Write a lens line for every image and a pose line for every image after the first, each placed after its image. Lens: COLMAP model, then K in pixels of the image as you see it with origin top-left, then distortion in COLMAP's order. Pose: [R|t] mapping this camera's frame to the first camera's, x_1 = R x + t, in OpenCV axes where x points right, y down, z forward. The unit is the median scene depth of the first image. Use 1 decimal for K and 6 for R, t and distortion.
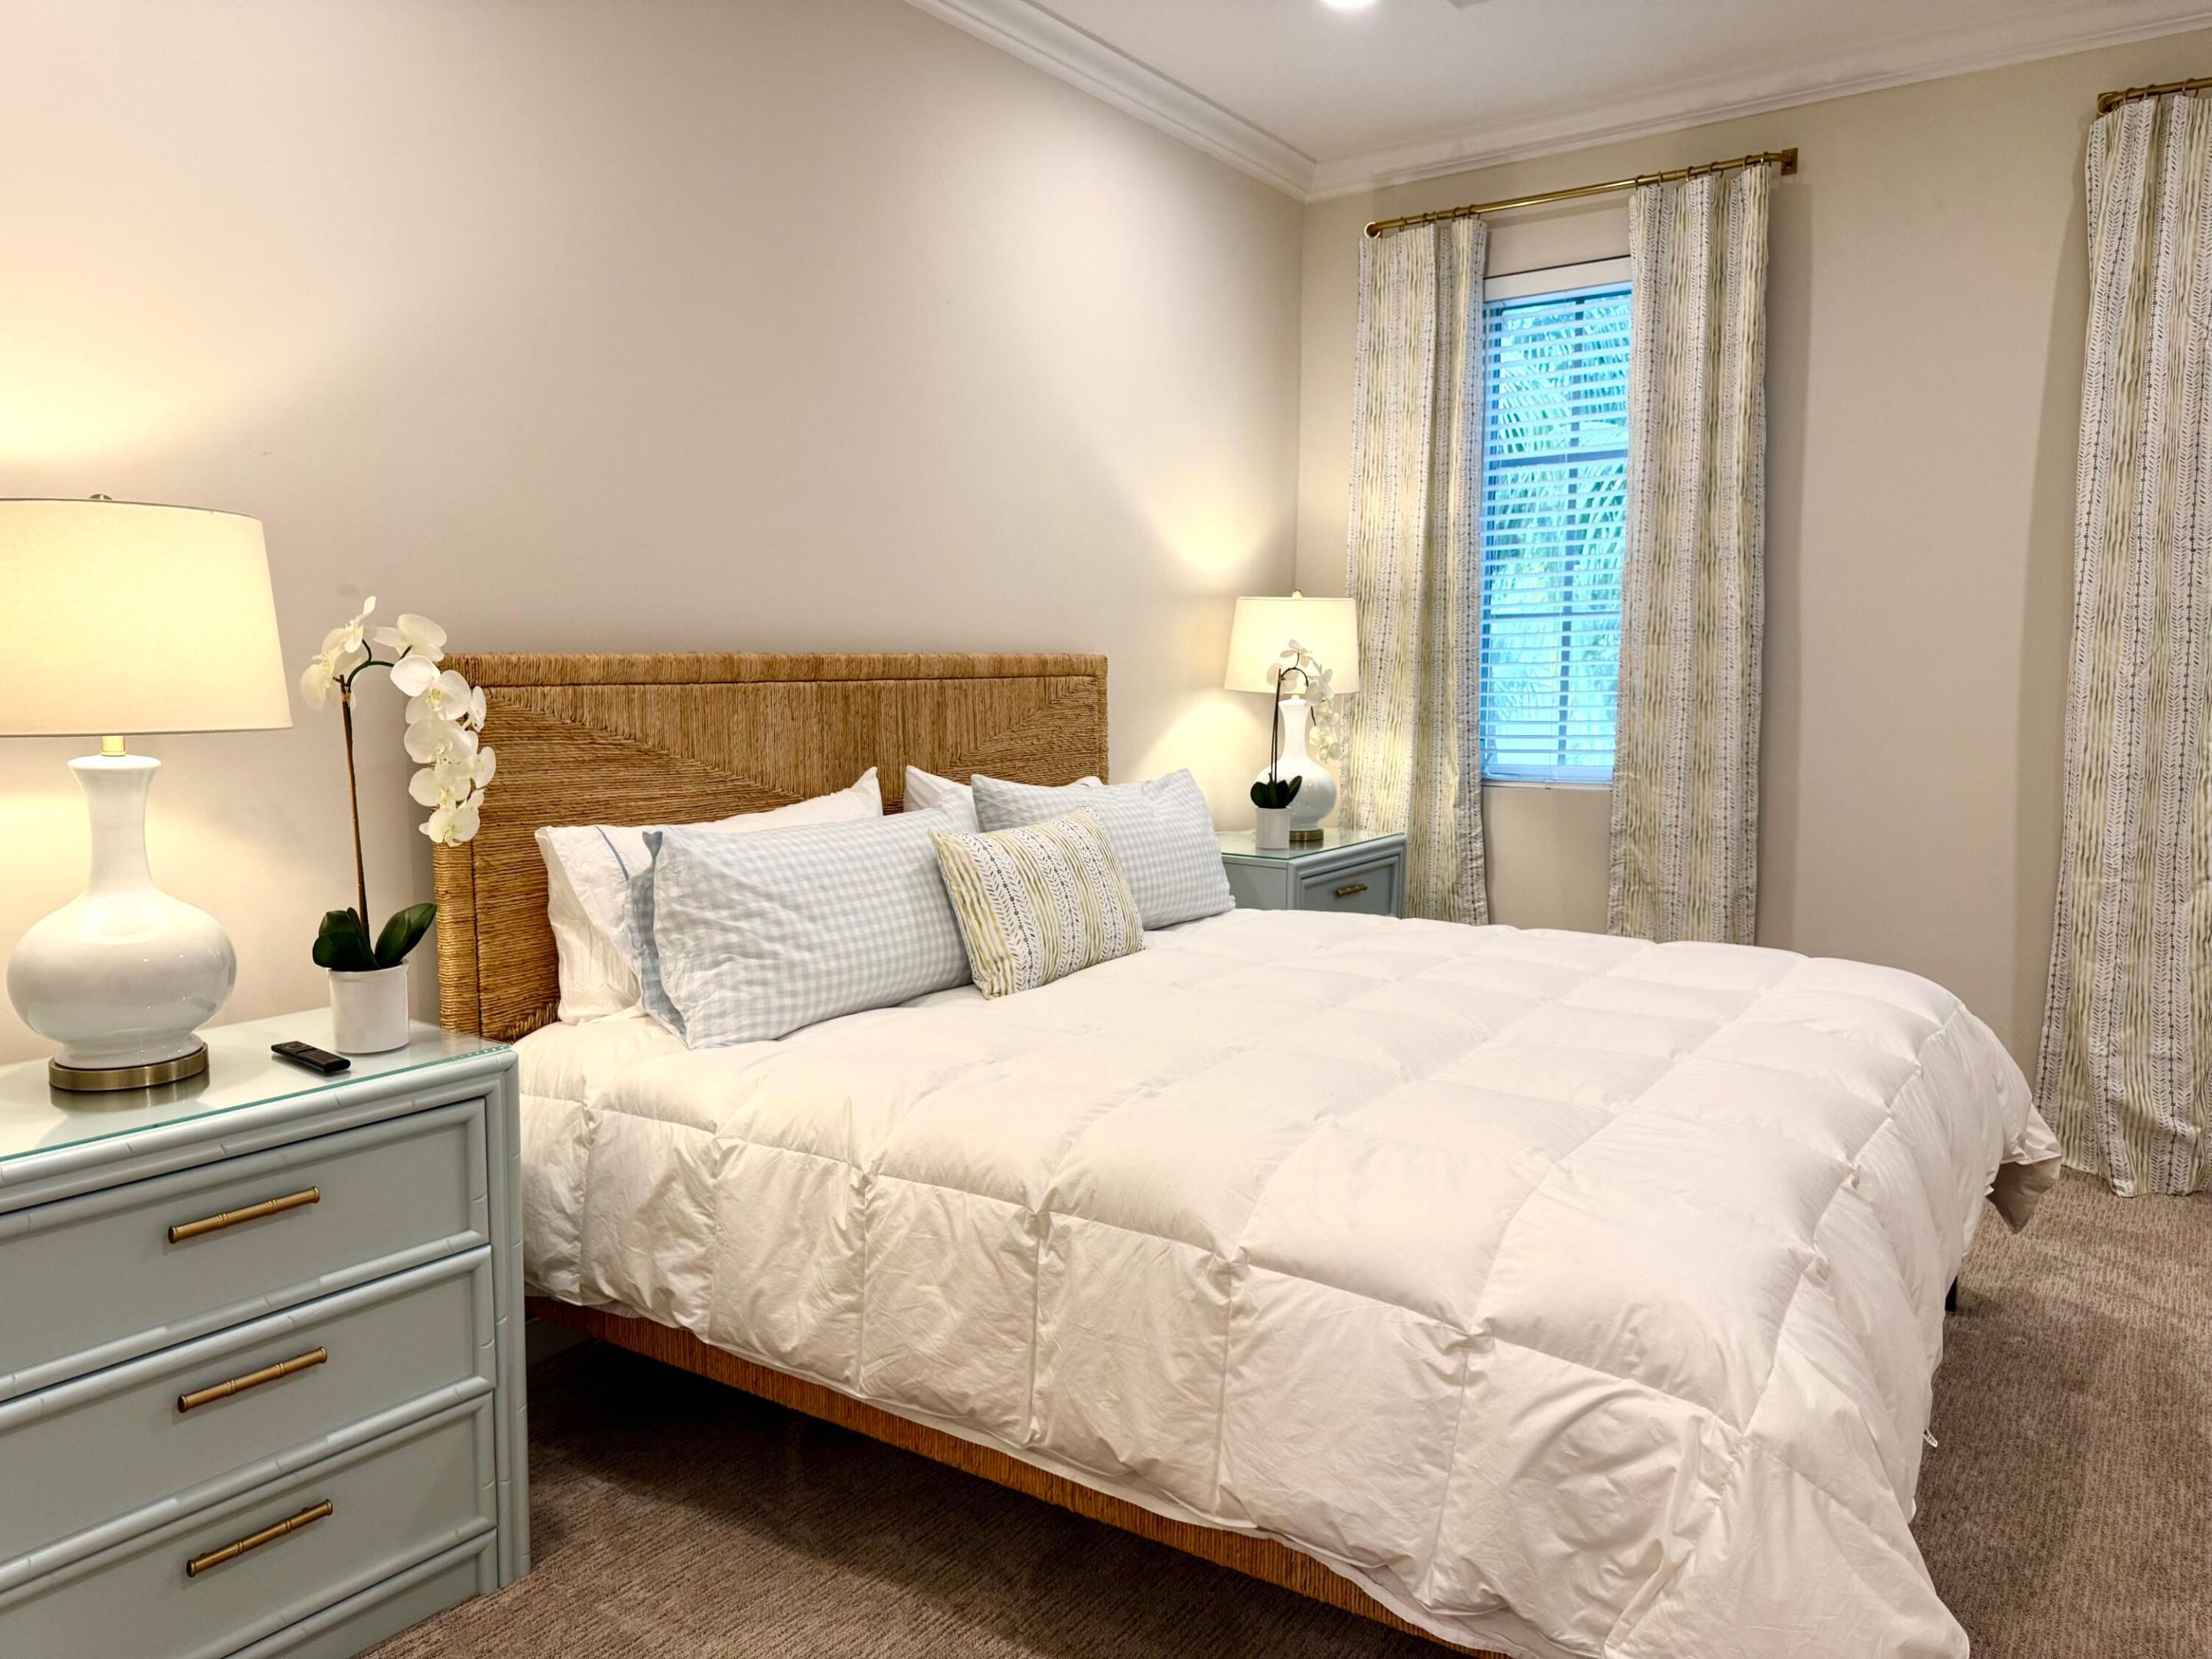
lens RADIAL K [[1559.9, 0, 1113.4], [0, 1559.9, 833.7], [0, 0, 1]] dist [0.026477, -0.039688]
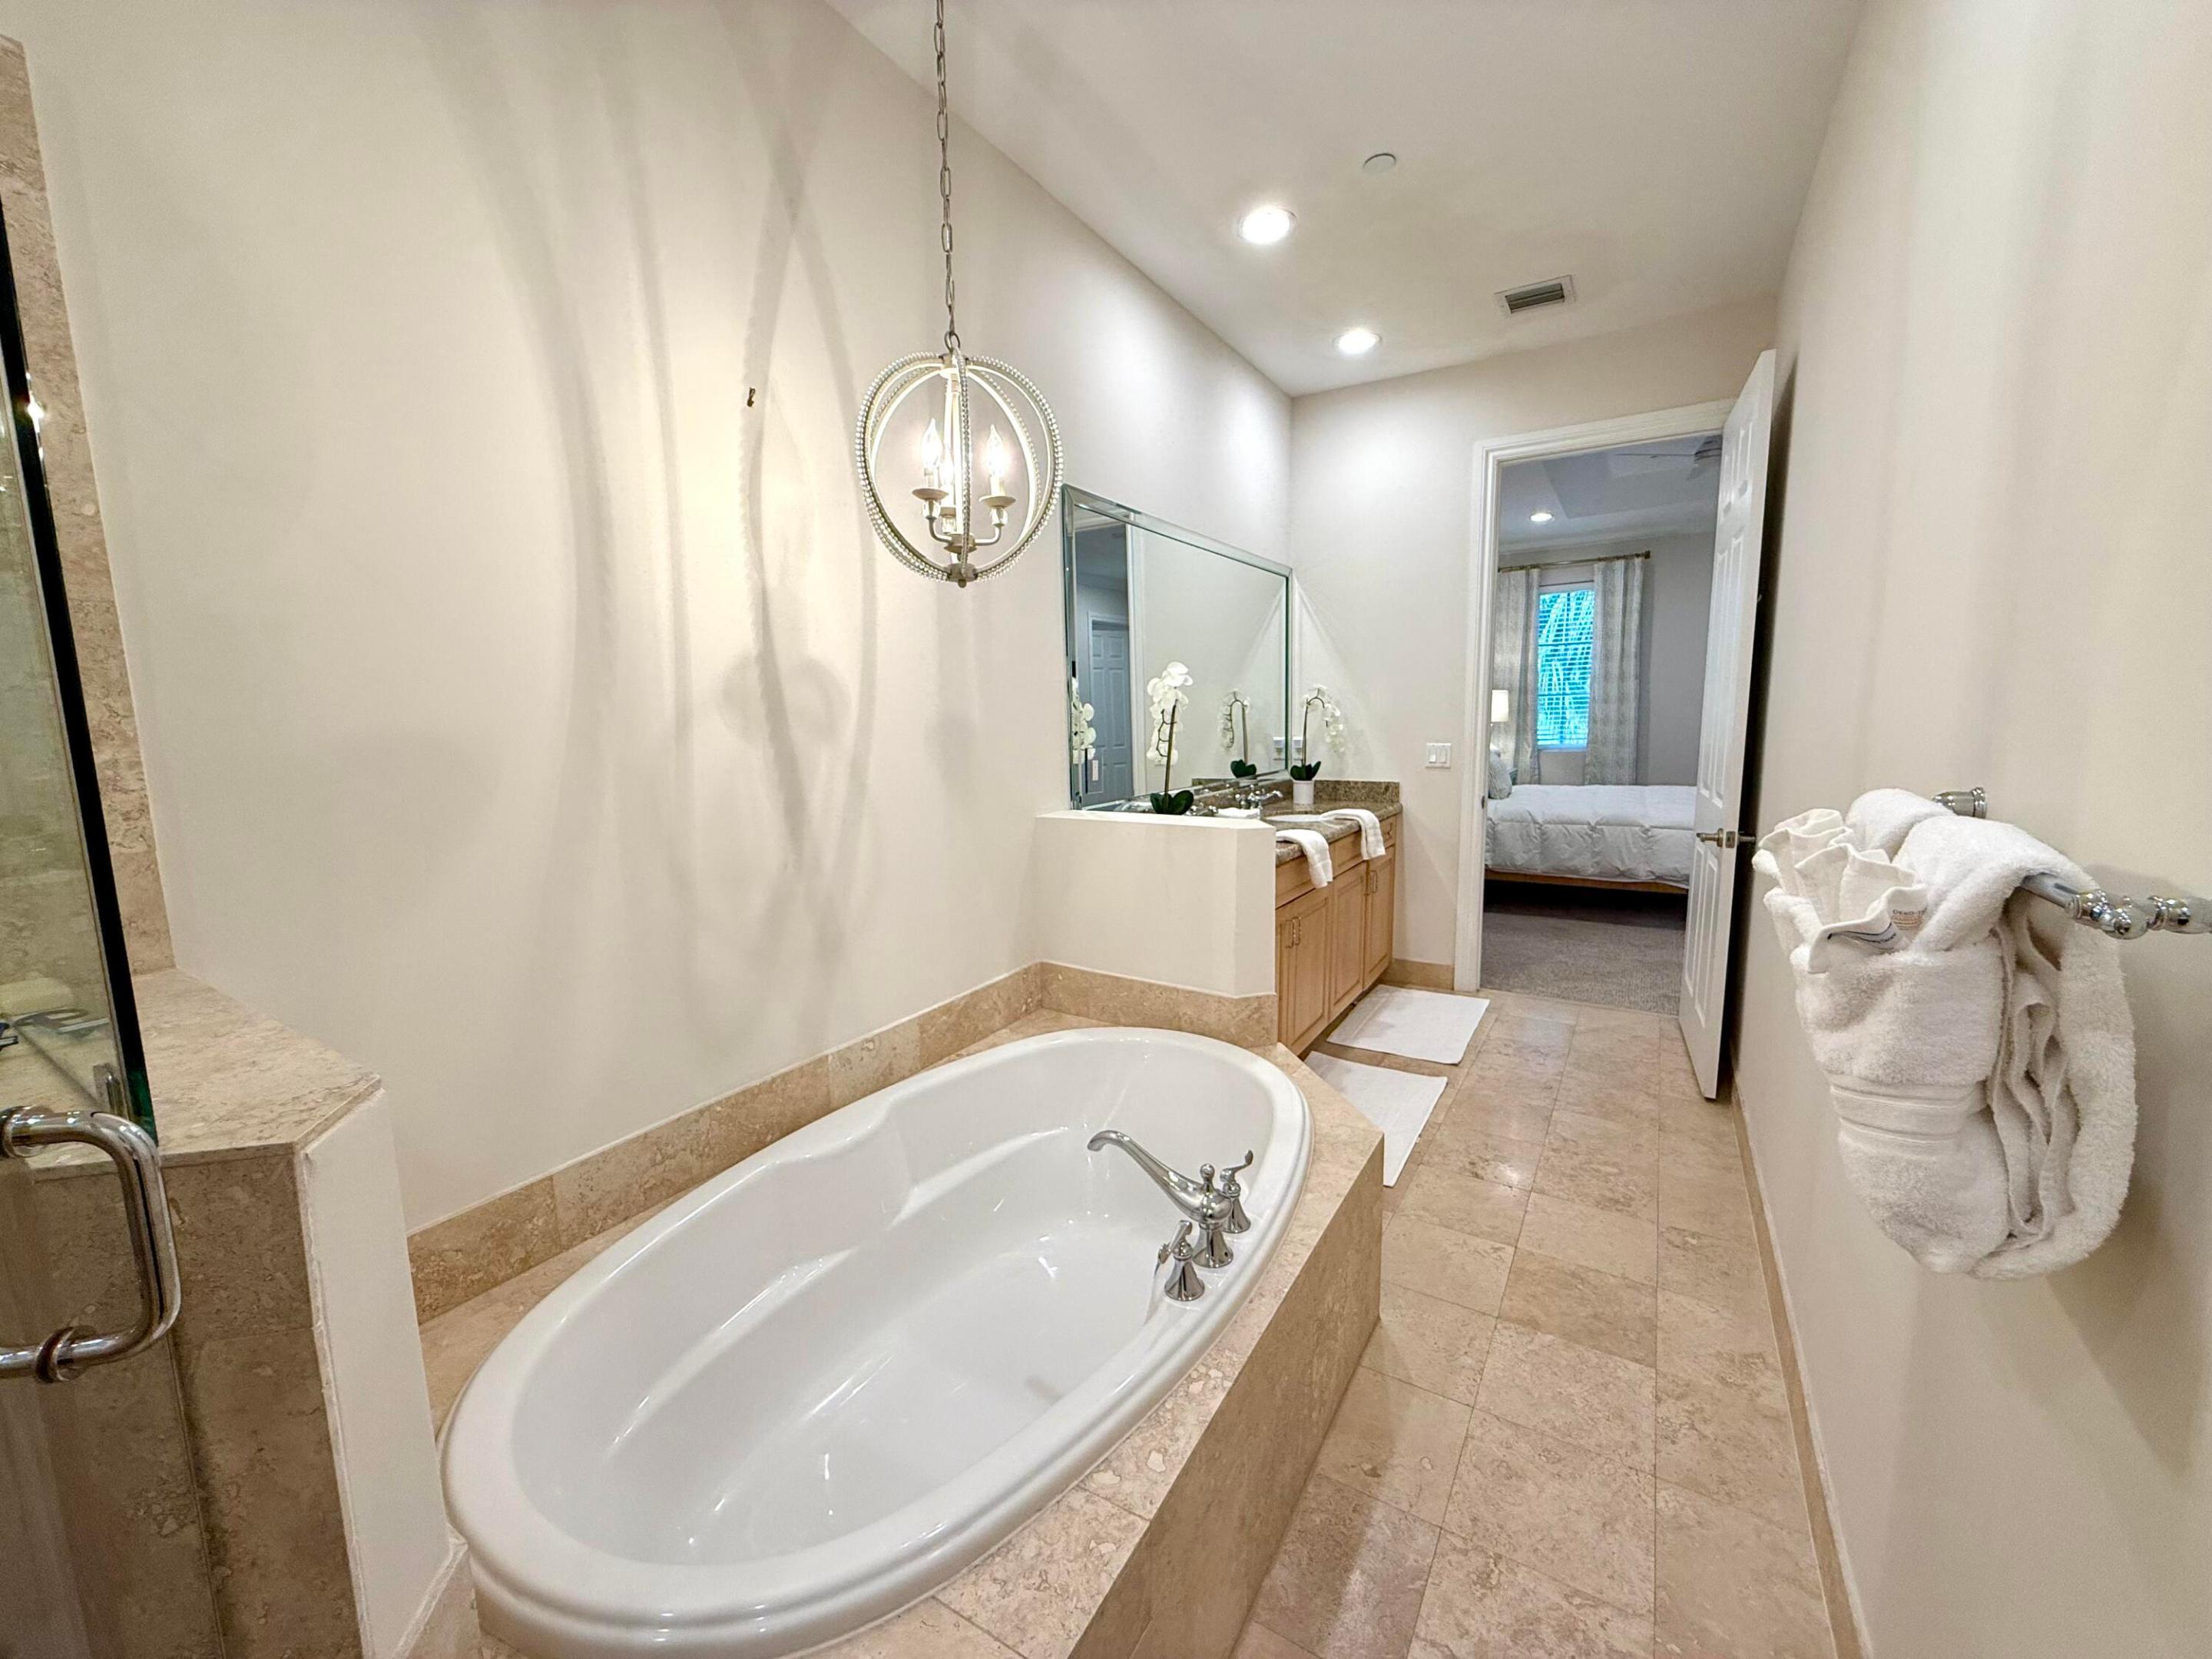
lens RADIAL K [[877.3, 0, 1085.4], [0, 877.3, 838.6], [0, 0, 1]] dist [-0.011019, 0.000773]
pose [[0.999004, -0.031192, 0.031921, -1.287273], [0.030216, 0.999074, 0.030614, 0.111675], [-0.032846, -0.029619, 0.999021, -1.254986]]
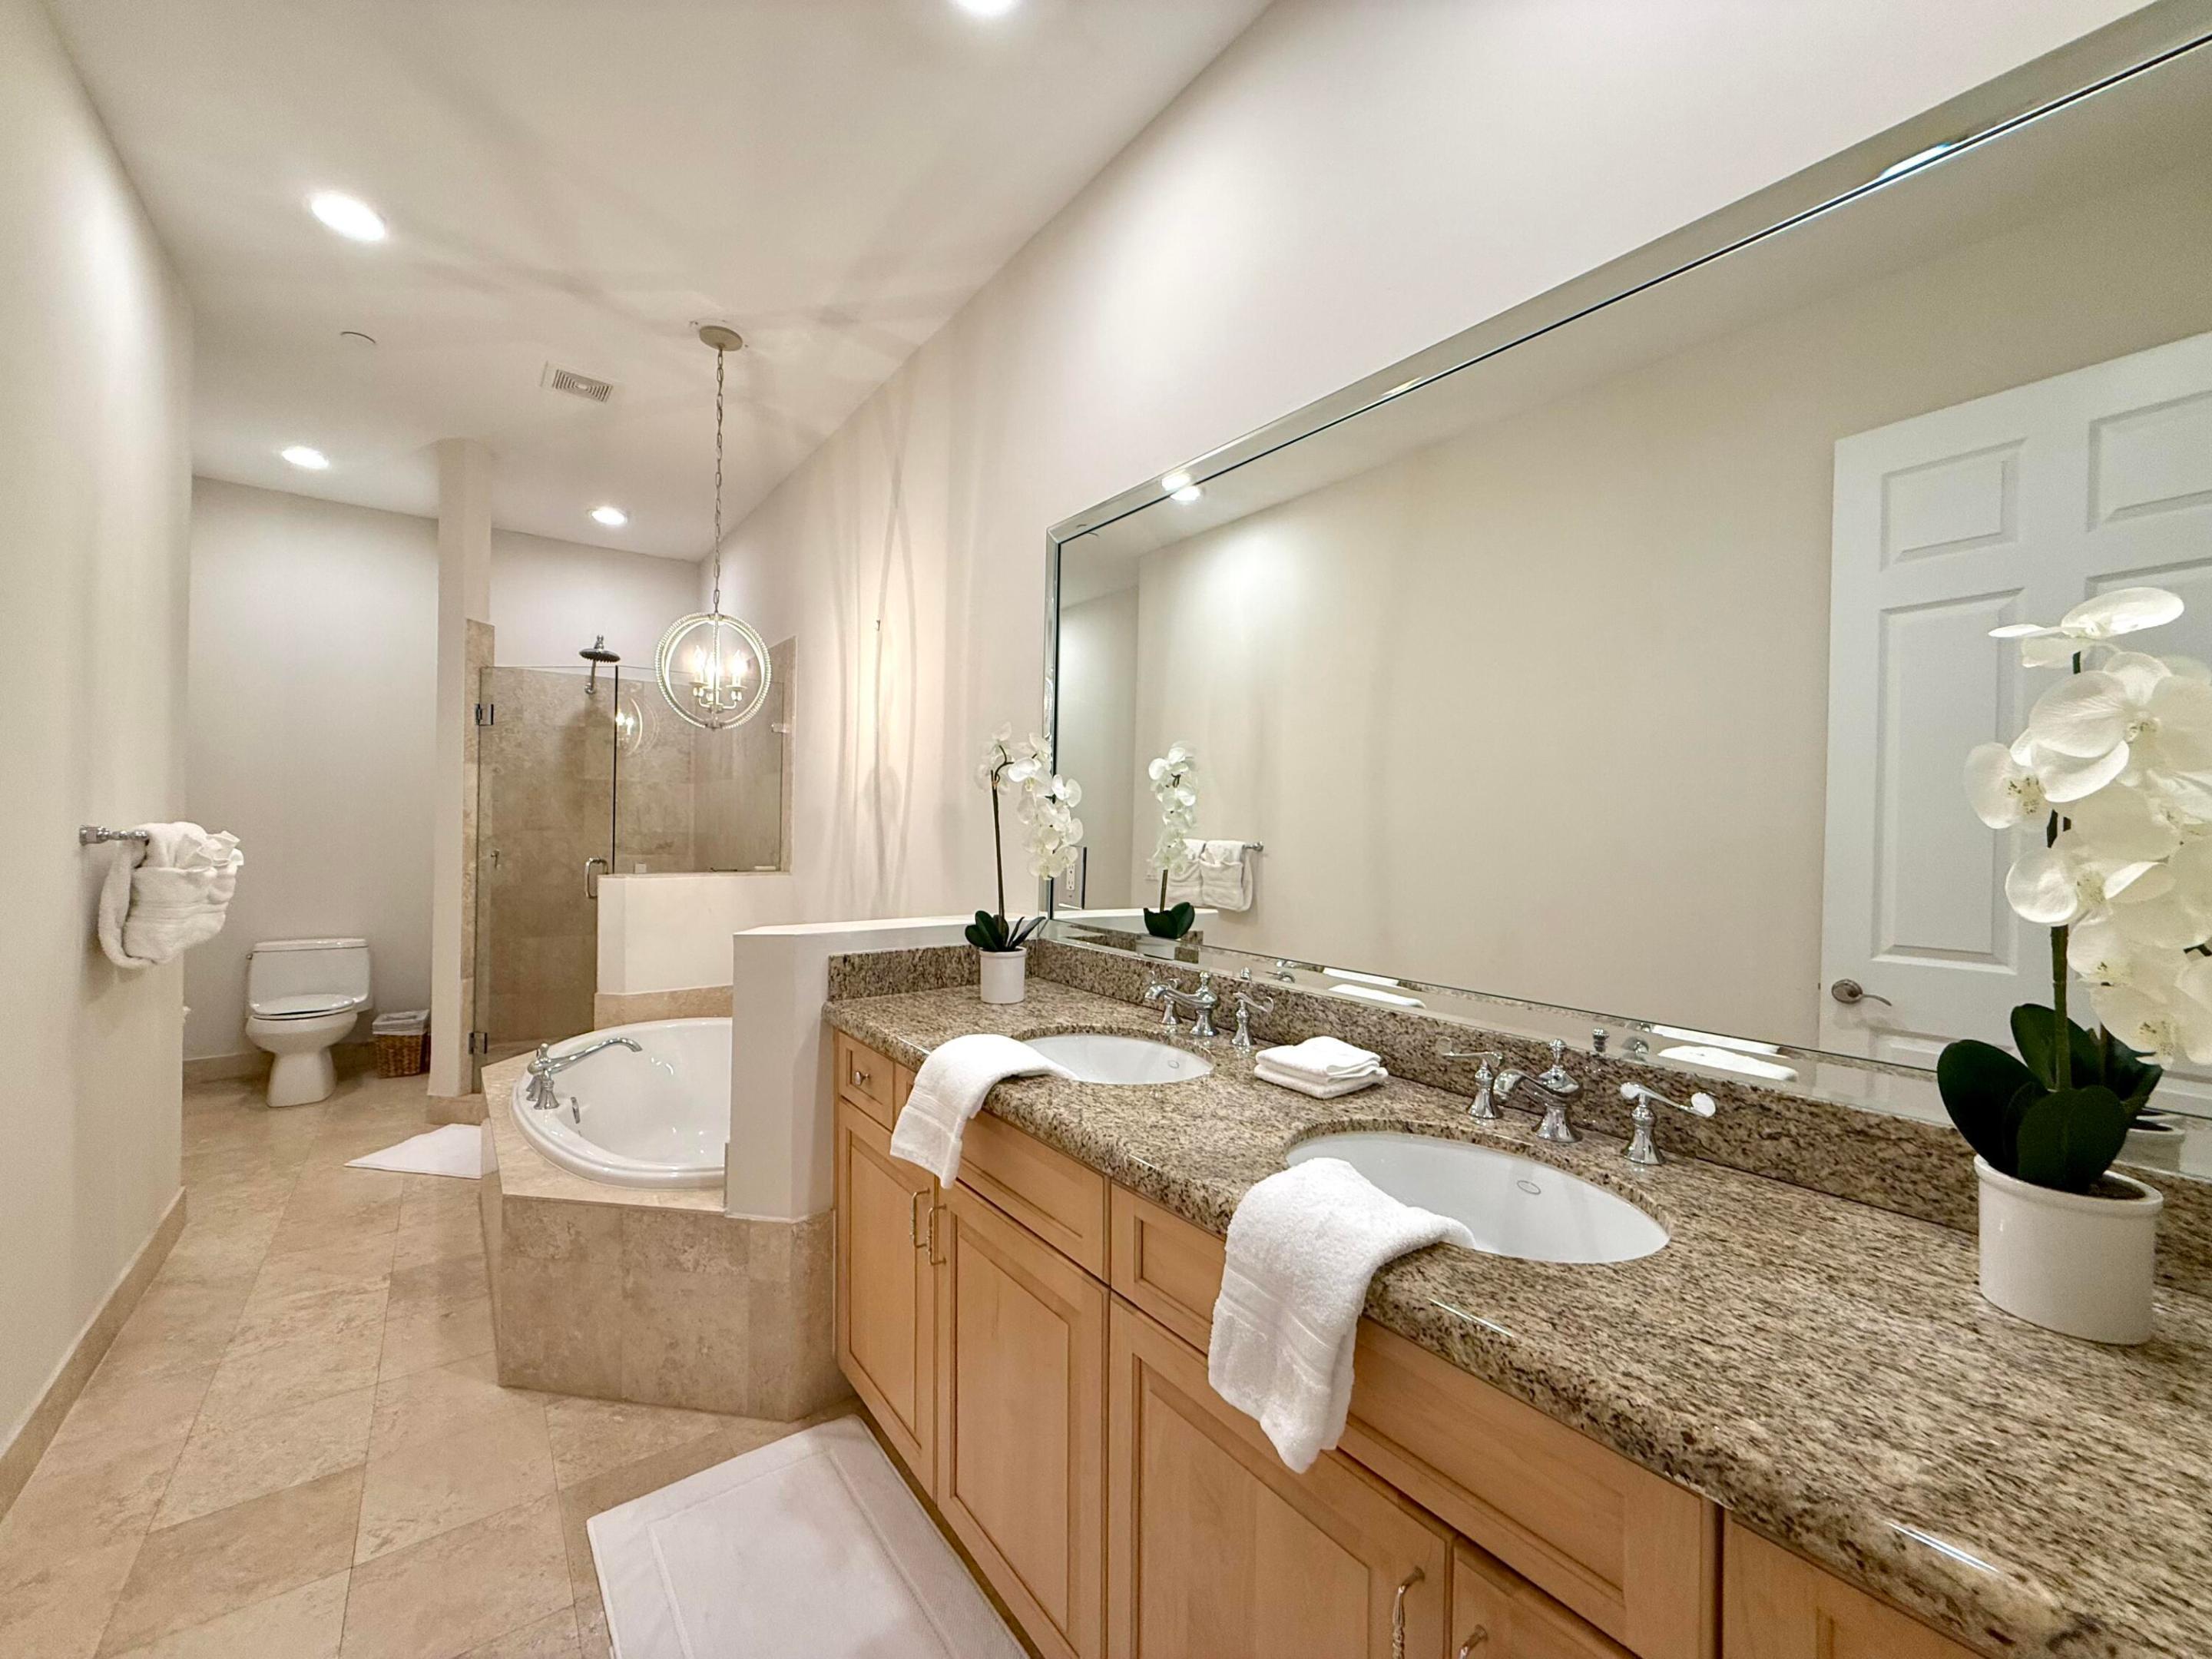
lens RADIAL K [[877.3, 0, 1107.4], [0, 877.3, 832.9], [0, 0, 1]] dist [-0.011019, 0.000773]
pose [[-0.311470, -0.003007, -0.950251, -0.479283], [-0.122117, 0.991830, 0.036889, -0.013258], [0.942377, 0.127532, -0.309293, 0.126146]]
